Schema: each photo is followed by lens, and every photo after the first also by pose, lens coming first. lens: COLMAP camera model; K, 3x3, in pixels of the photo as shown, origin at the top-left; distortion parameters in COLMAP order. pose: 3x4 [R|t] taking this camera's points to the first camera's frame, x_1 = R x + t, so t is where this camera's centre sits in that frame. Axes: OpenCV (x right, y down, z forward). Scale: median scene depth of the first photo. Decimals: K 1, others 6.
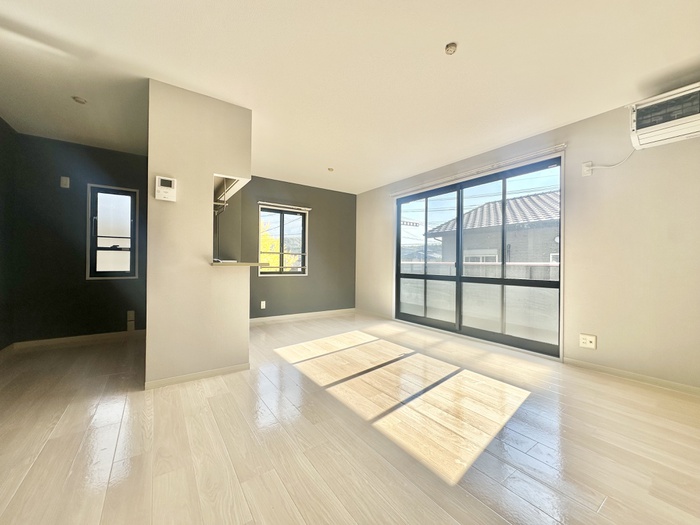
lens RADIAL K [[278.4, 0, 350.0], [0, 278.4, 262.5], [0, 0, 1]] dist [-0.001484, -0.000159]
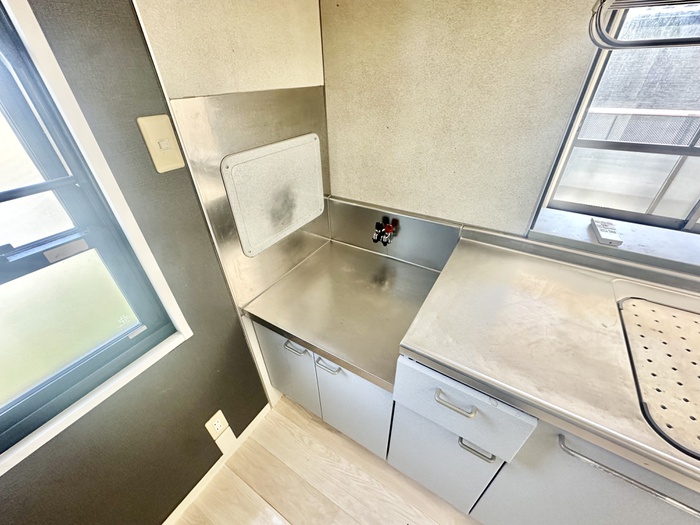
lens RADIAL K [[282.4, 0, 351.3], [0, 282.4, 262.8], [0, 0, 1]] dist [0.012375, 0.000047]
pose [[0.912197, -0.256276, 0.319717, -0.723948], [0.027560, 0.816876, 0.576154, -0.143605], [-0.408823, -0.516755, 0.752215, 0.811518]]
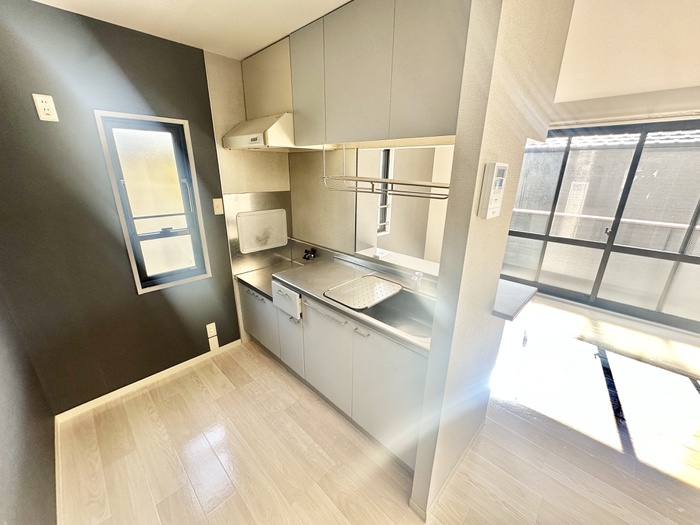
lens RADIAL K [[278.4, 0, 350.0], [0, 278.4, 262.5], [0, 0, 1]] dist [-0.001484, -0.000159]
pose [[0.980192, -0.061094, 0.188390, -0.593498], [-0.002708, 0.947007, 0.321202, -0.182907], [-0.198031, -0.315349, 0.928083, 0.375169]]
